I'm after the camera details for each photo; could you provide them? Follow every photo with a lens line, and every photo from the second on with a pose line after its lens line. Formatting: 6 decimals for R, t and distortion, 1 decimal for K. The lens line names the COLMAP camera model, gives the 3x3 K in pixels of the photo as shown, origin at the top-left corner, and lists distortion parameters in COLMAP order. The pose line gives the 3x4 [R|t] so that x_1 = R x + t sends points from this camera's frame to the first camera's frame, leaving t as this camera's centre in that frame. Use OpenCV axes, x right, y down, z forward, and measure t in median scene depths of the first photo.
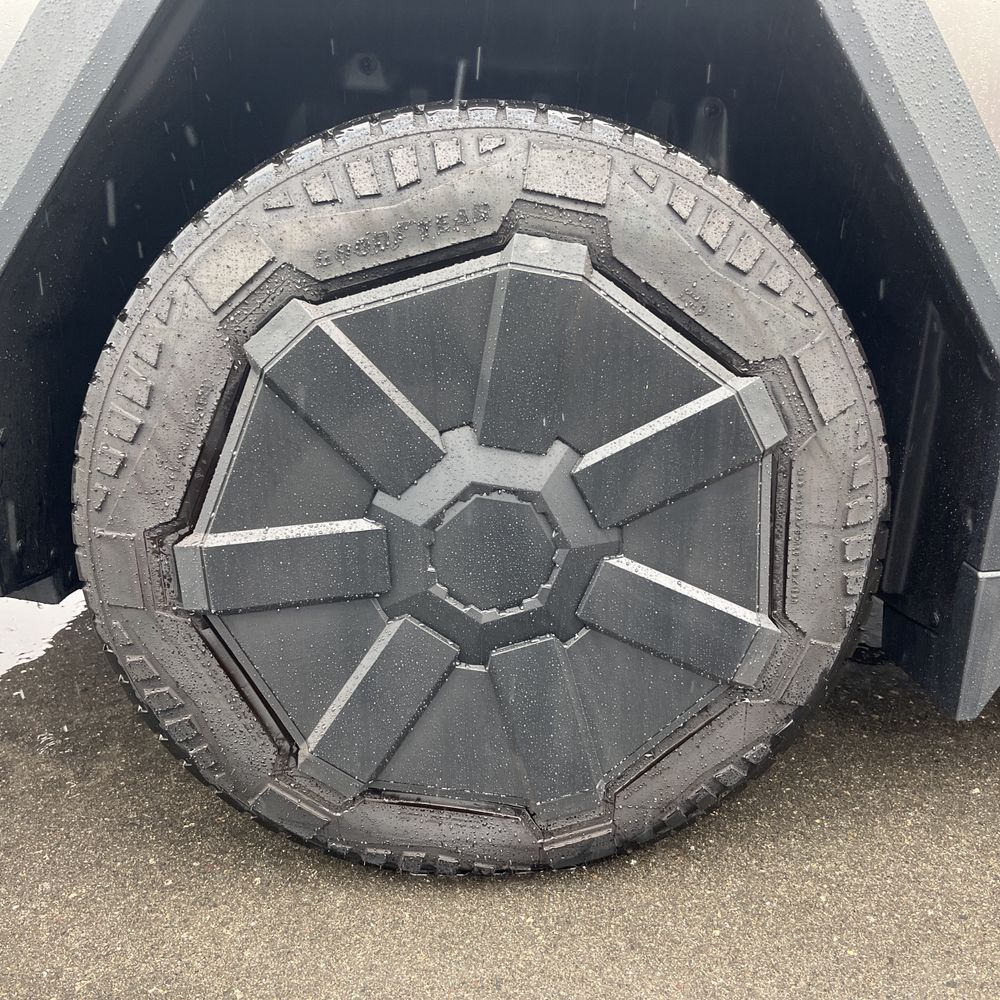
lens RADIAL K [[1038.9, 0, 500.0], [0, 1038.9, 500.0], [0, 0, 1]] dist [0.031355, -0.012943]
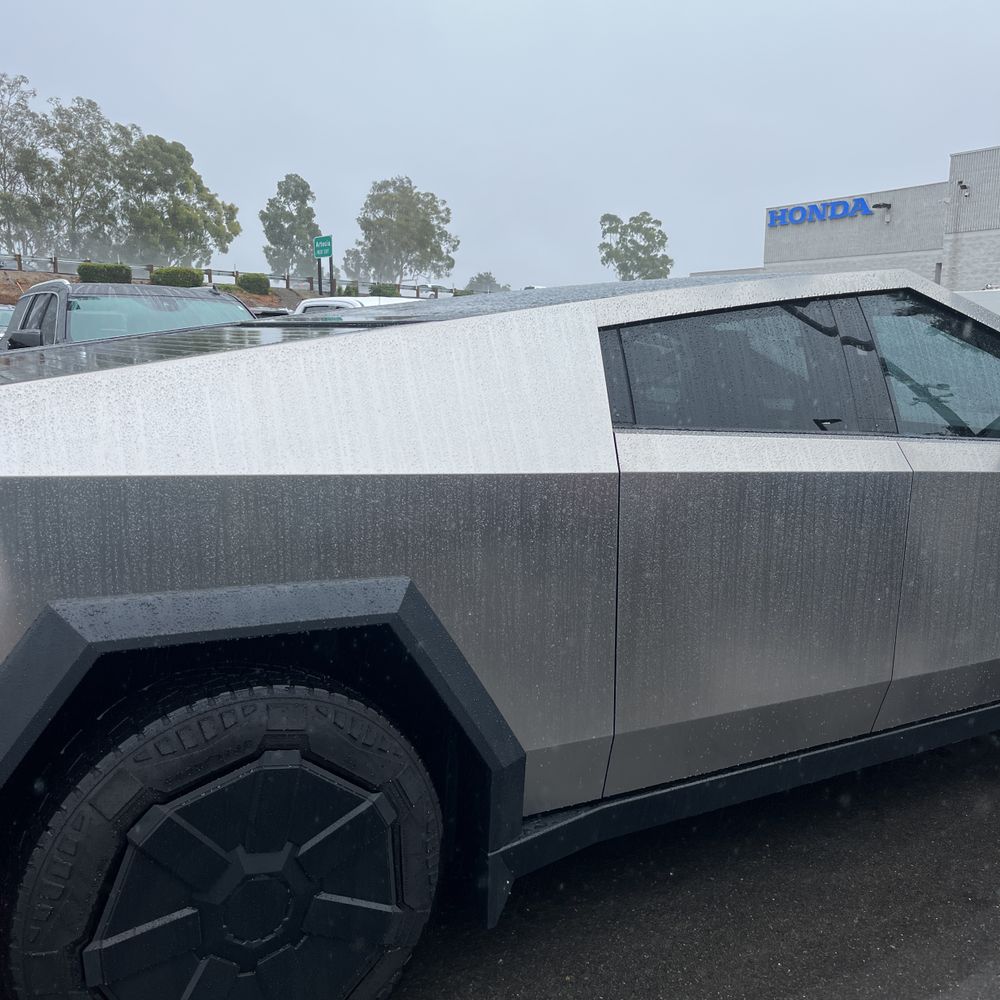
lens RADIAL K [[1038.9, 0, 500.0], [0, 1038.9, 500.0], [0, 0, 1]] dist [0.031355, -0.012943]
pose [[0.888722, -0.066523, 0.453595, -0.442703], [0.134195, 0.983827, -0.118641, -0.409824], [-0.438366, 0.166309, 0.883276, -1.027437]]
